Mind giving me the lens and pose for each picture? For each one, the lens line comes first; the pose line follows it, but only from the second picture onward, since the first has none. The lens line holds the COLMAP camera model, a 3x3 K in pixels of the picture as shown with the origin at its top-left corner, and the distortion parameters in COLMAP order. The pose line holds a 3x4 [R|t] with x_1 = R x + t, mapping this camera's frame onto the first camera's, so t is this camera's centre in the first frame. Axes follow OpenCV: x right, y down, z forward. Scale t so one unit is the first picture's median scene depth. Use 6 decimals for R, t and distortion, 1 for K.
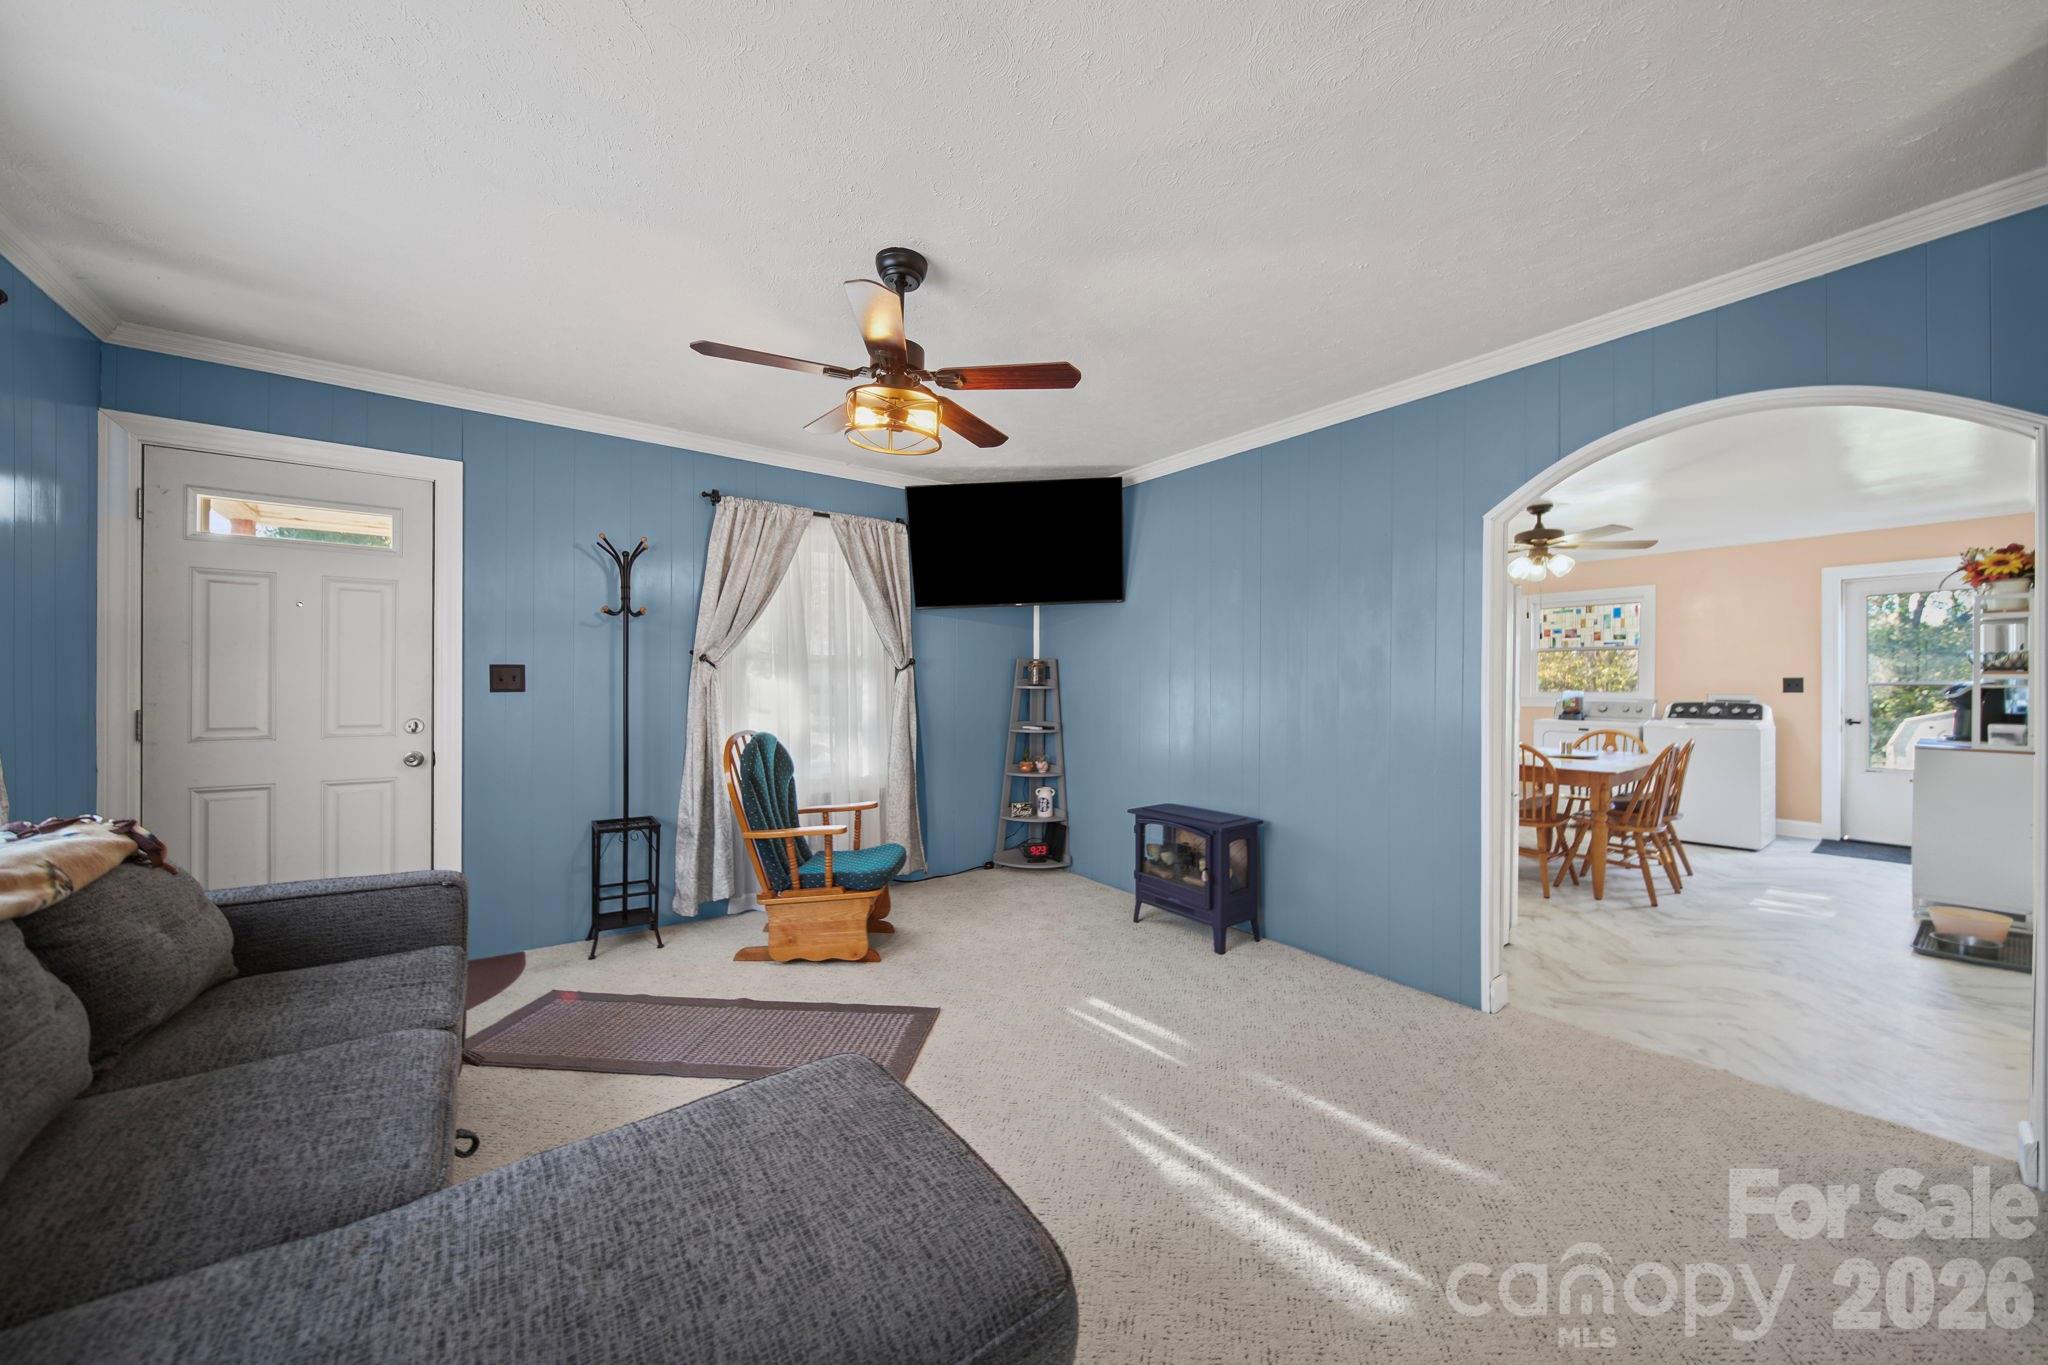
lens RADIAL K [[730.4, 0, 1026.5], [0, 730.4, 681.1], [0, 0, 1]] dist [-0.002974, -0.000244]
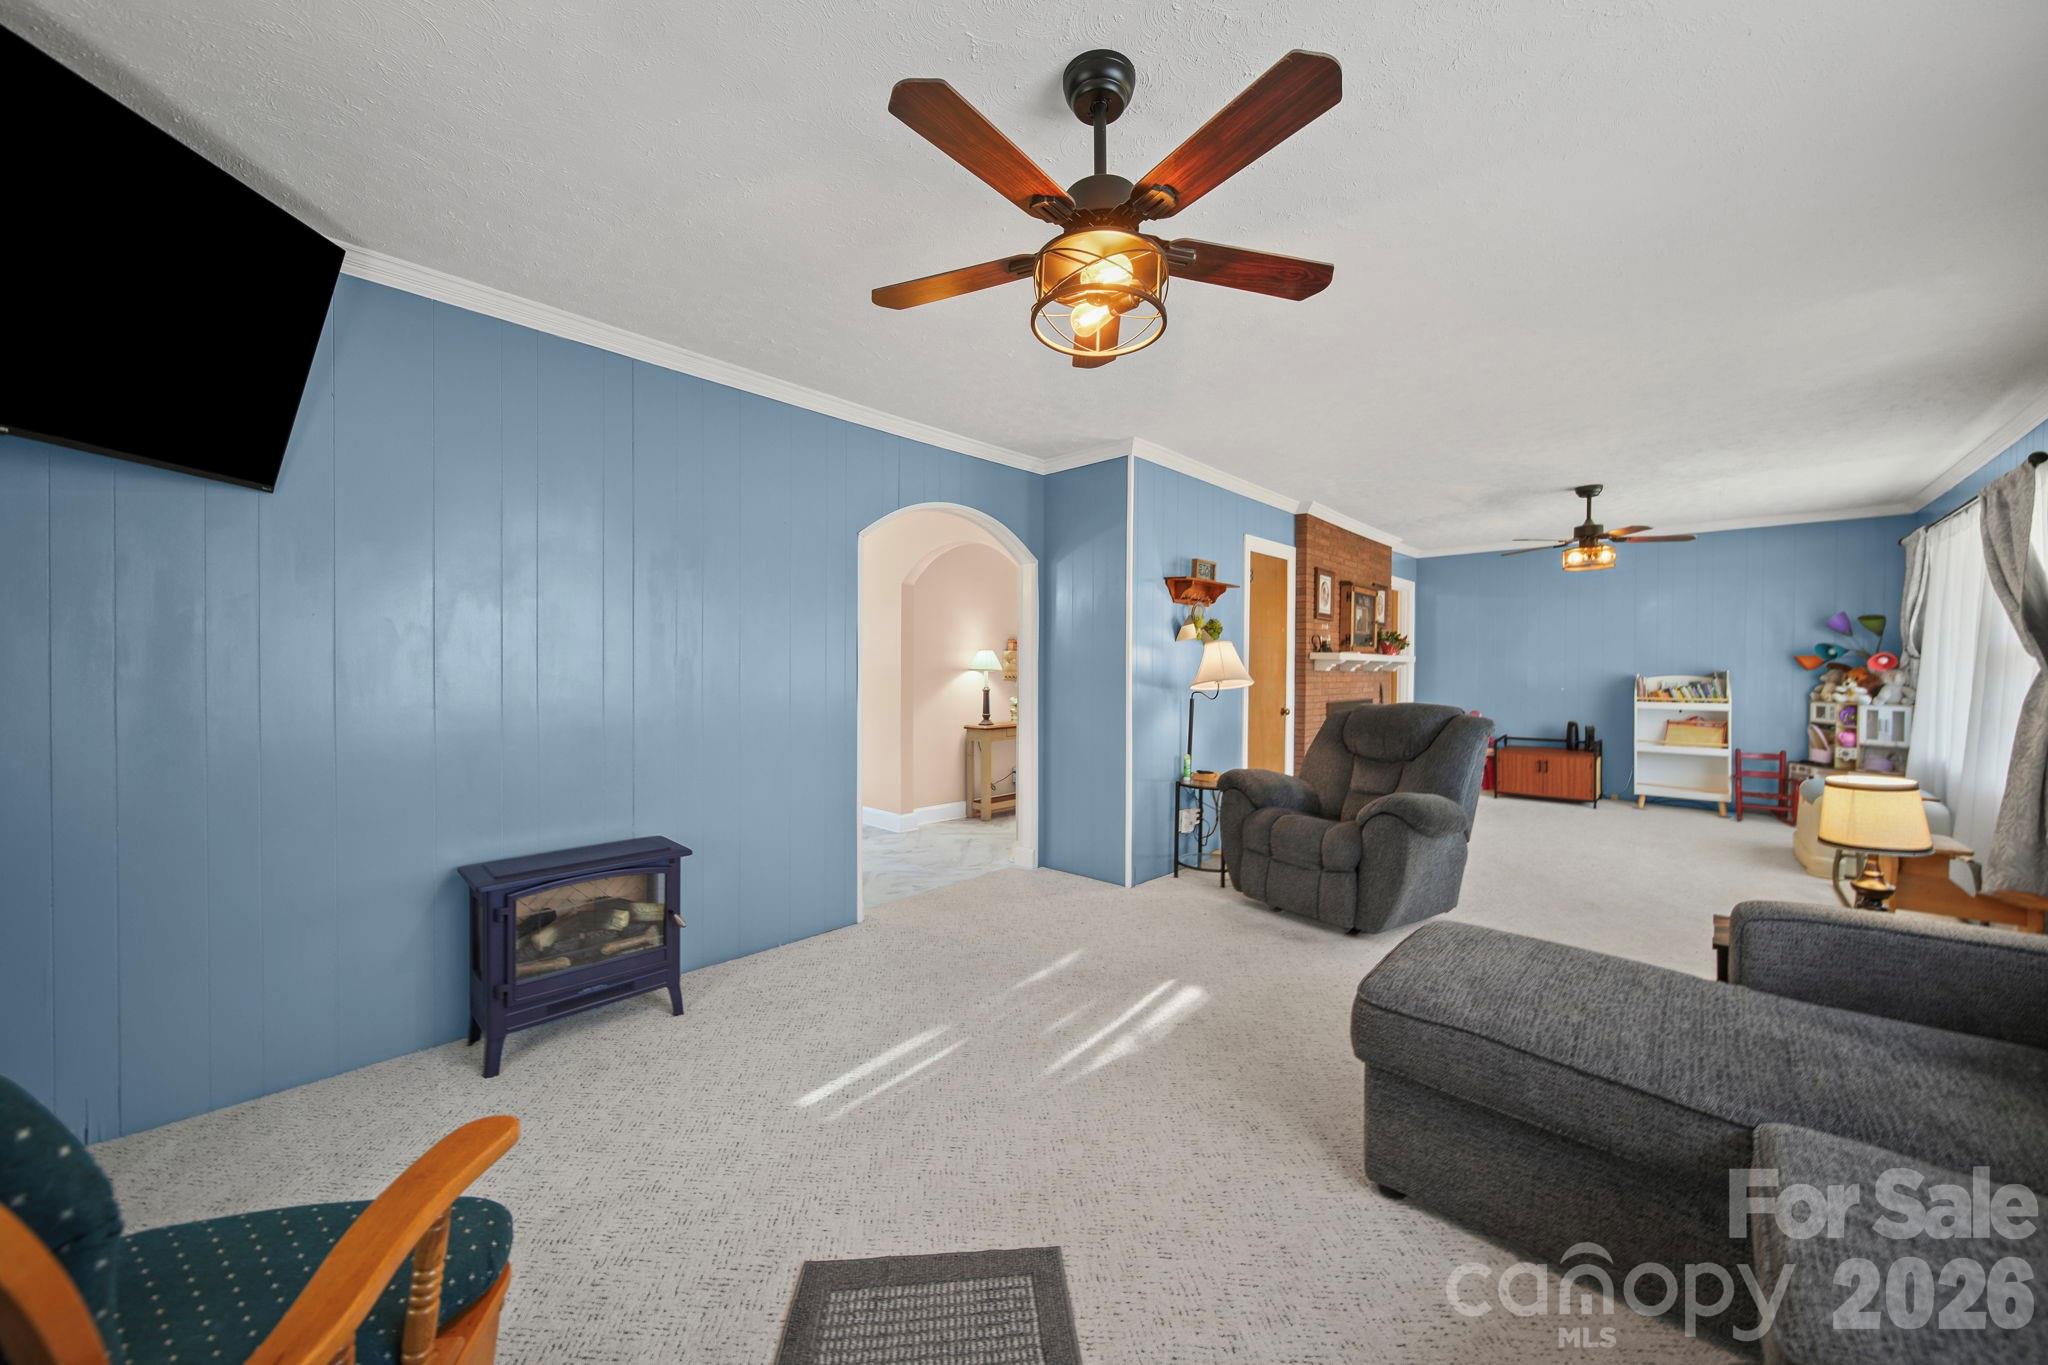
lens RADIAL K [[737.5, 0, 1028.5], [0, 737.5, 666.4], [0, 0, 1]] dist [-0.000971, -0.000072]
pose [[-0.197973, 0.001652, 0.980206, -0.766447], [-0.008851, 0.999955, -0.003473, 0.005228], [-0.980168, -0.009364, -0.197949, 1.056950]]
